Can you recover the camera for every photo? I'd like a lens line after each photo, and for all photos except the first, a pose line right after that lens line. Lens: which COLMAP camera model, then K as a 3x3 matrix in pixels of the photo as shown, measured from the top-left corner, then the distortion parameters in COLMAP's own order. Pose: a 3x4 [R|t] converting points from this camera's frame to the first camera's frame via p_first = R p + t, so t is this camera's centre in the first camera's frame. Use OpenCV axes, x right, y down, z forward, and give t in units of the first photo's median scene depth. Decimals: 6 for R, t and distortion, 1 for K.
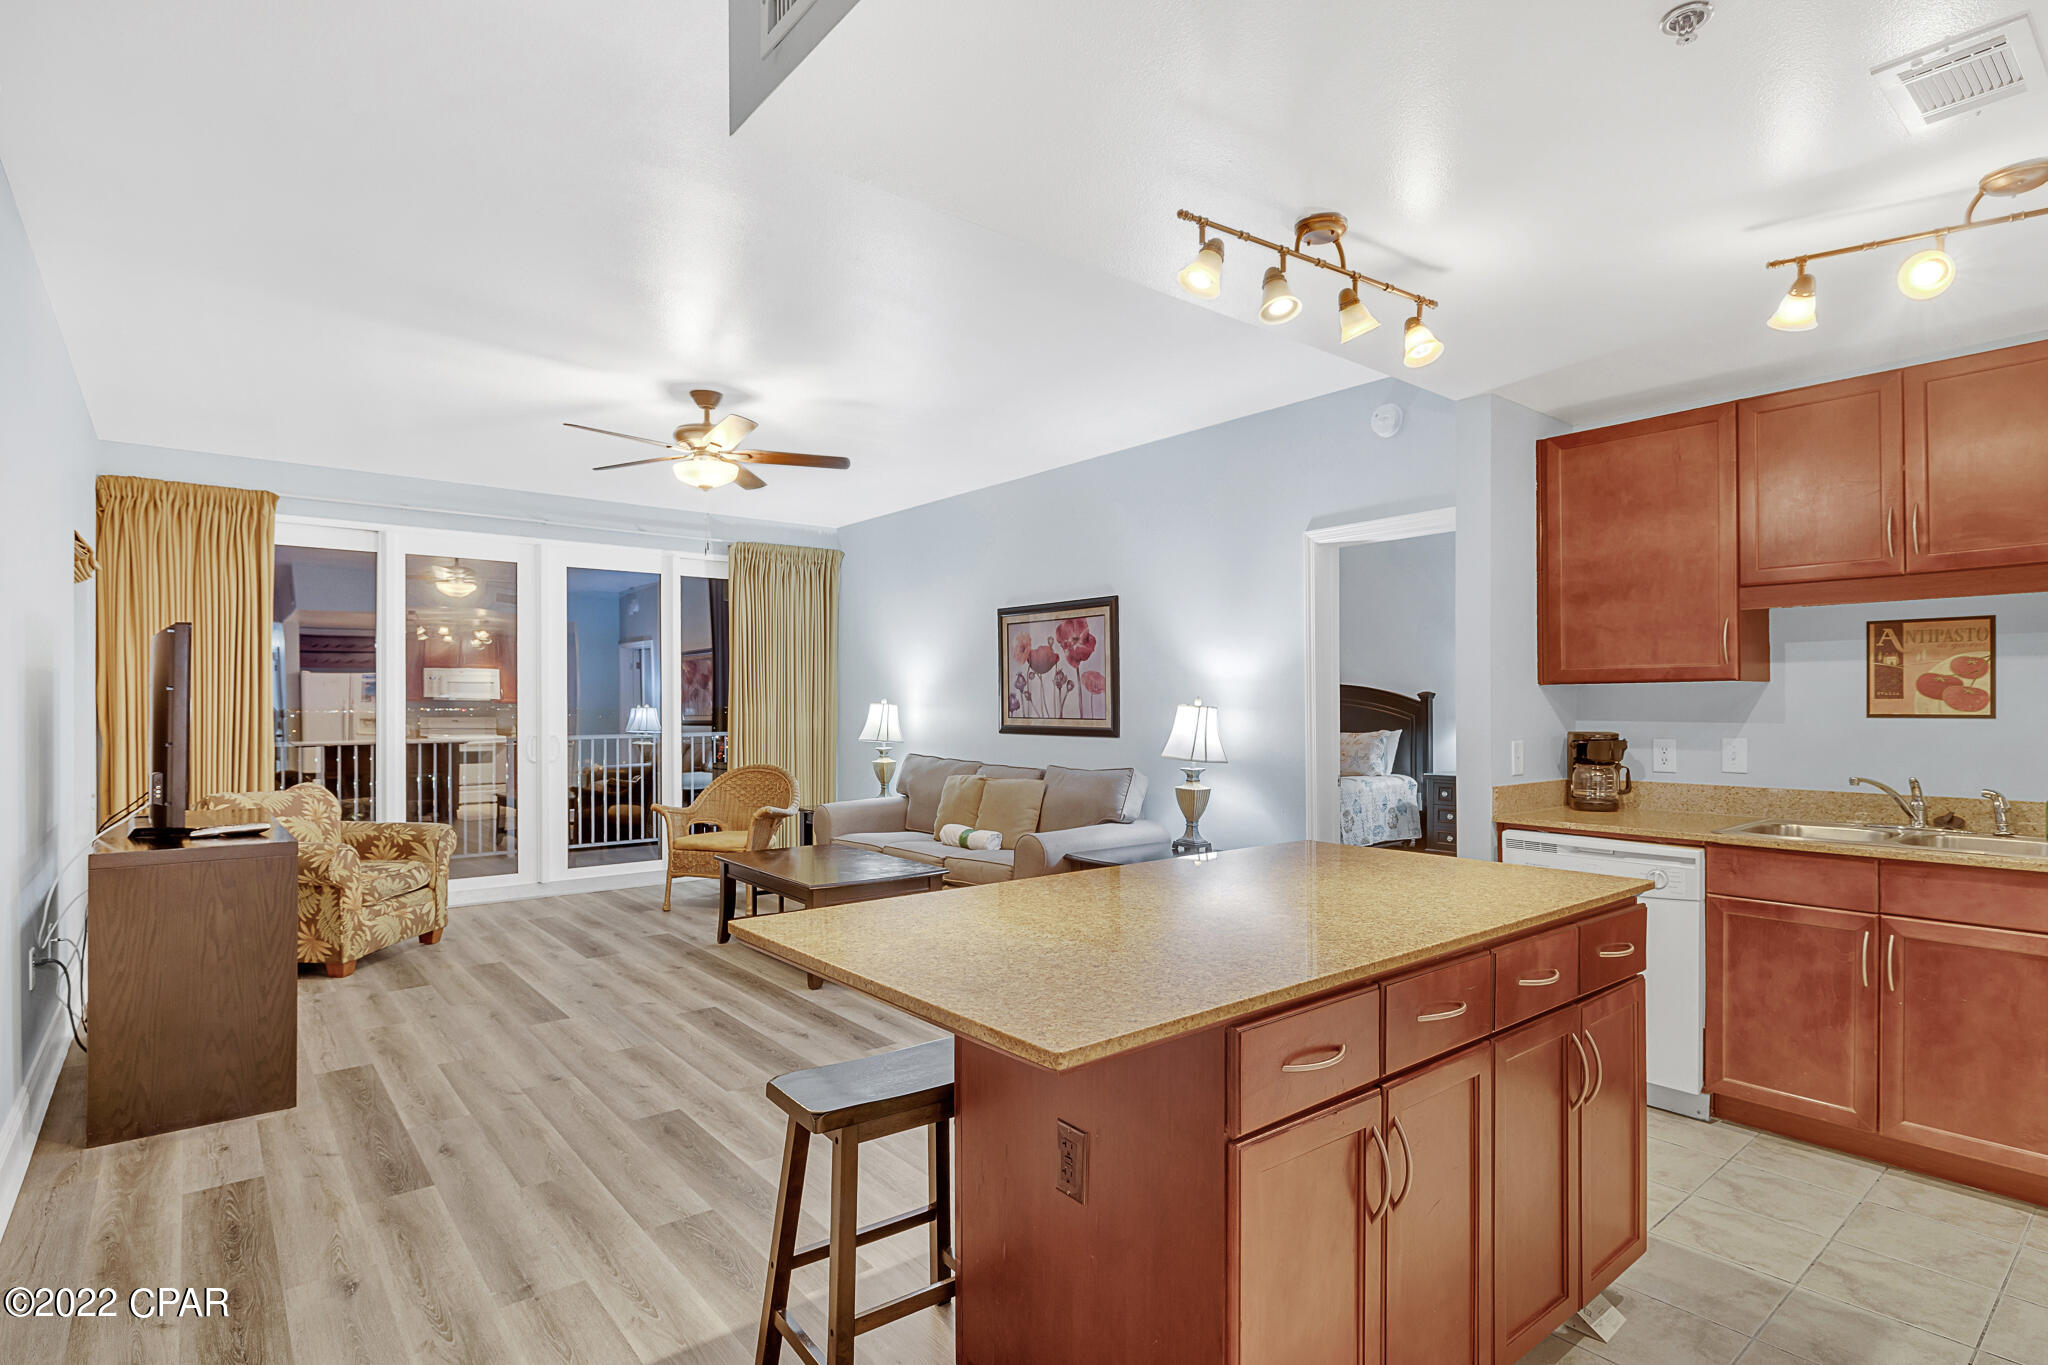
lens RADIAL K [[1031.8, 0, 1007.3], [0, 1031.8, 696.9], [0, 0, 1]] dist [-0.010553, 0.001604]
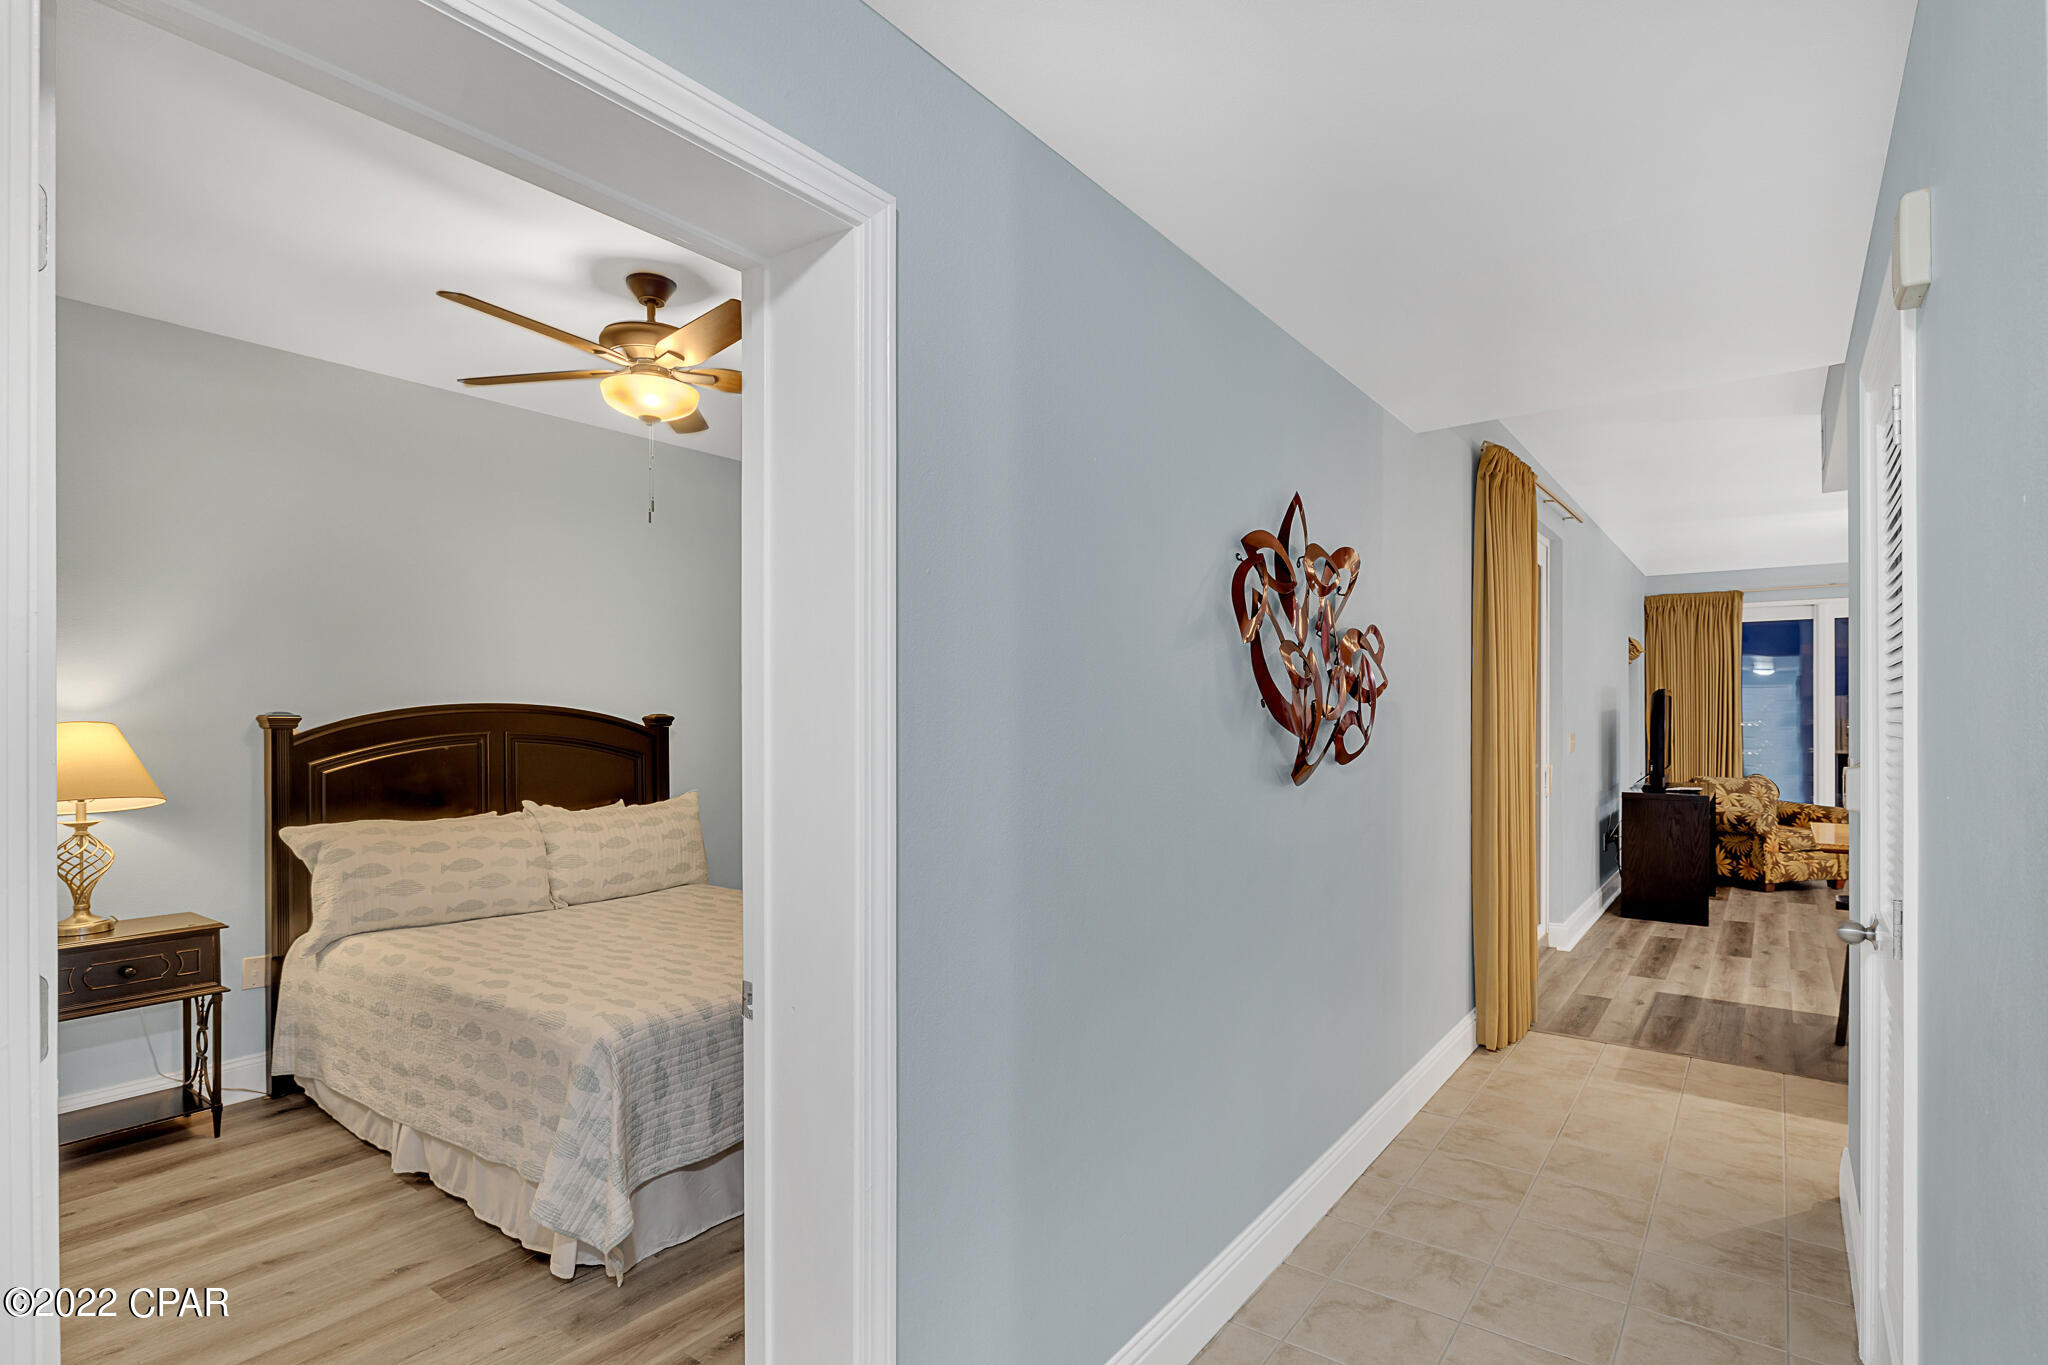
lens RADIAL K [[1017.8, 0, 1065.4], [0, 1017.8, 710.5], [0, 0, 1]] dist [-0.006527, 0.002394]
pose [[0.280983, -0.001953, -0.959711, 0.511105], [0.009300, 0.999957, 0.000688, -0.026004], [0.959668, -0.009119, 0.280989, -0.455098]]
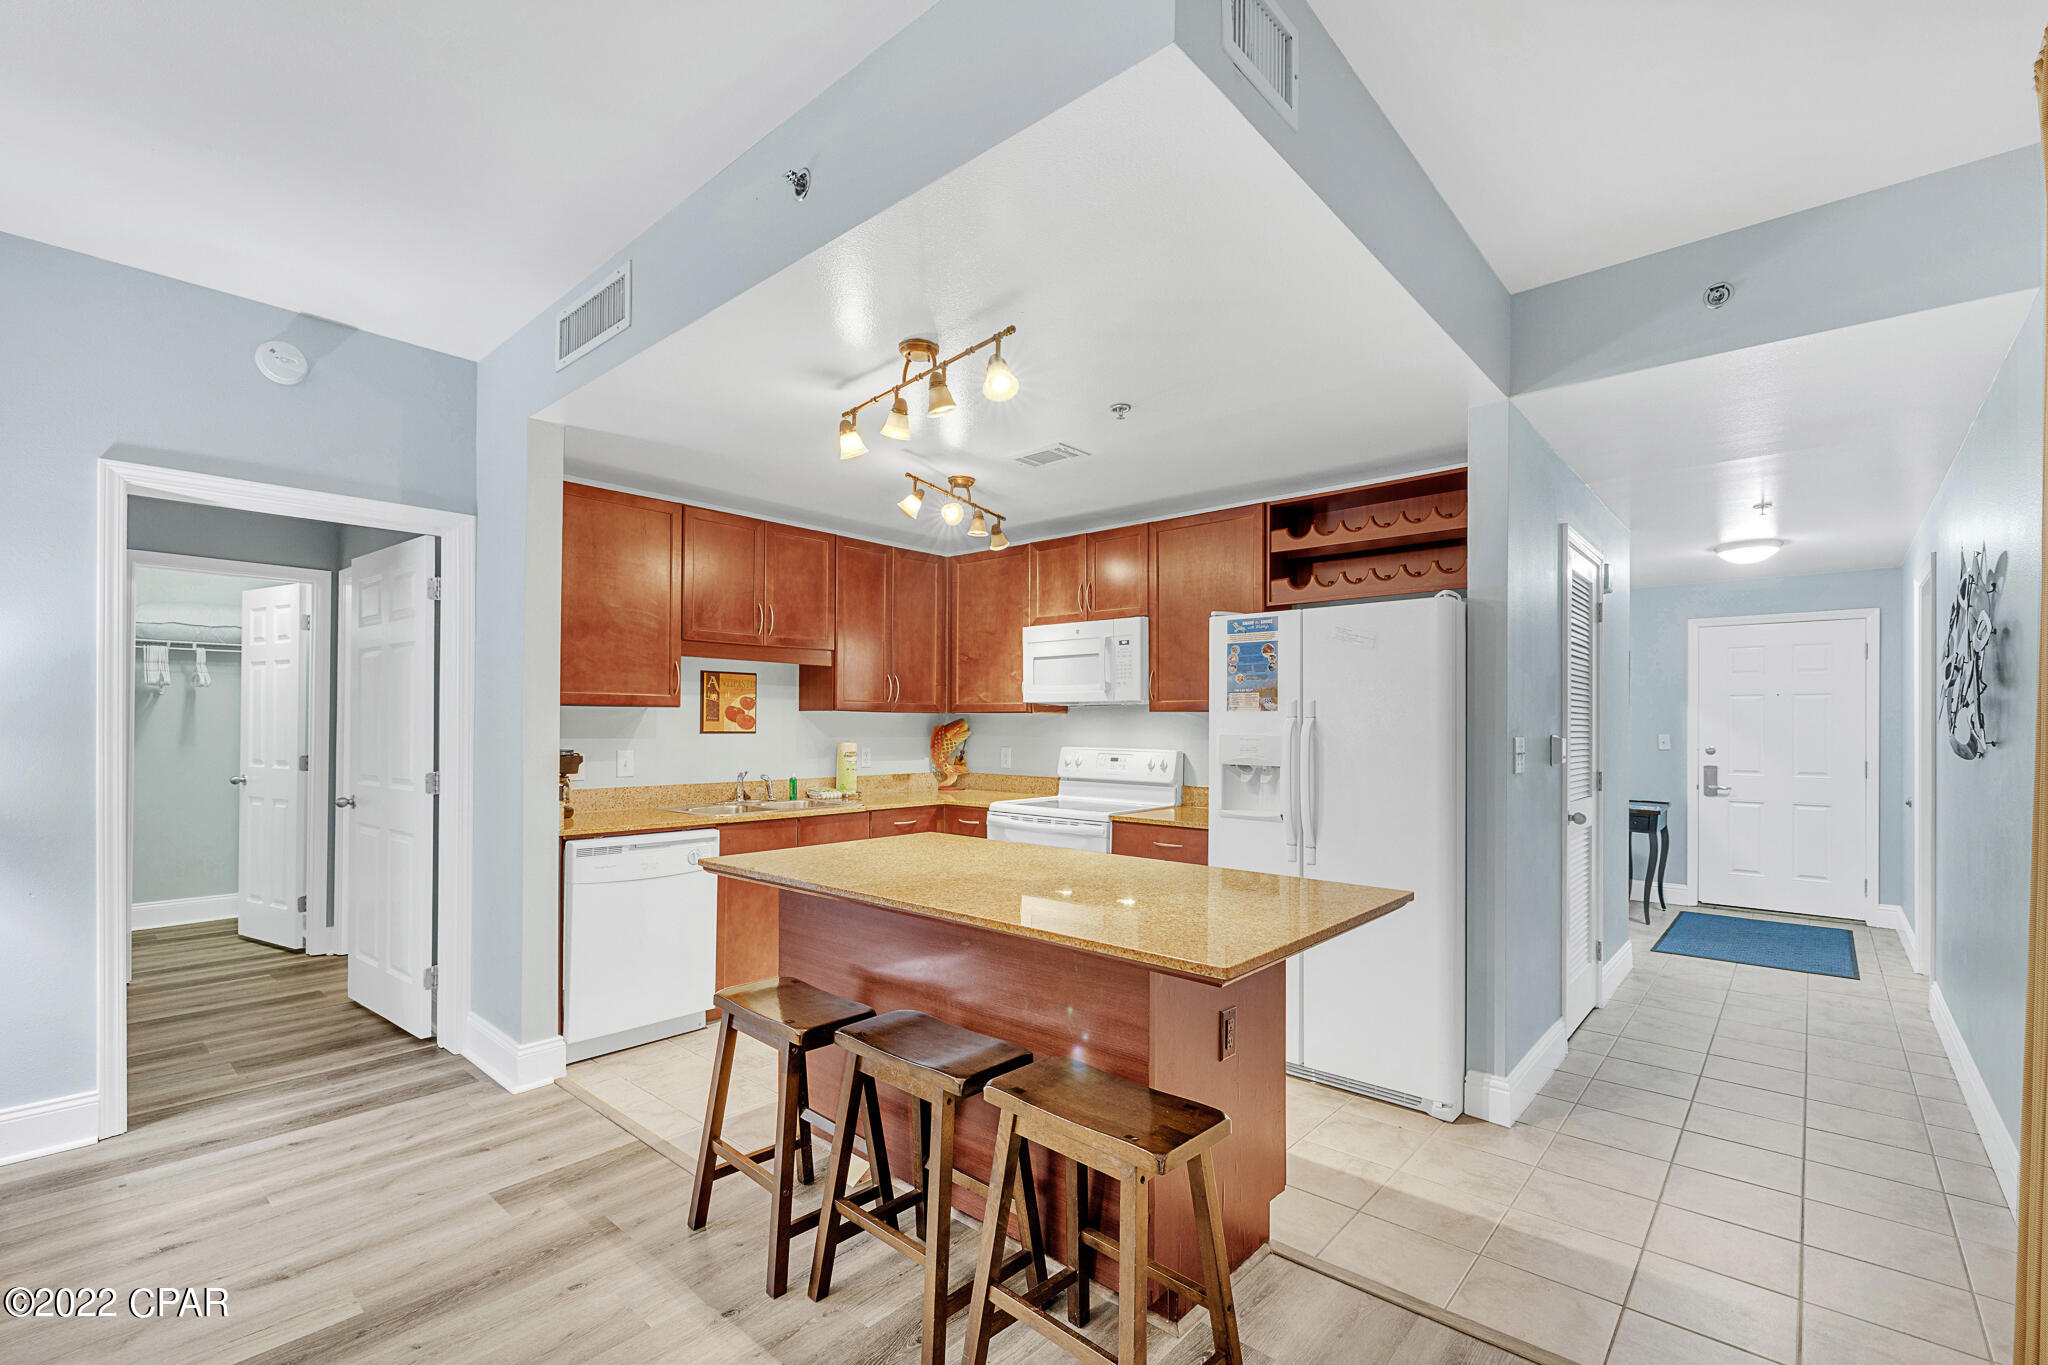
lens RADIAL K [[896.5, 0, 1076.1], [0, 896.5, 724.3], [0, 0, 1]] dist [0.003999, -0.001016]
pose [[-0.193847, 0.000841, 0.981031, -0.325748], [-0.015145, 0.999878, -0.003850, 0.001820], [-0.980915, -0.015605, -0.193810, 0.408278]]
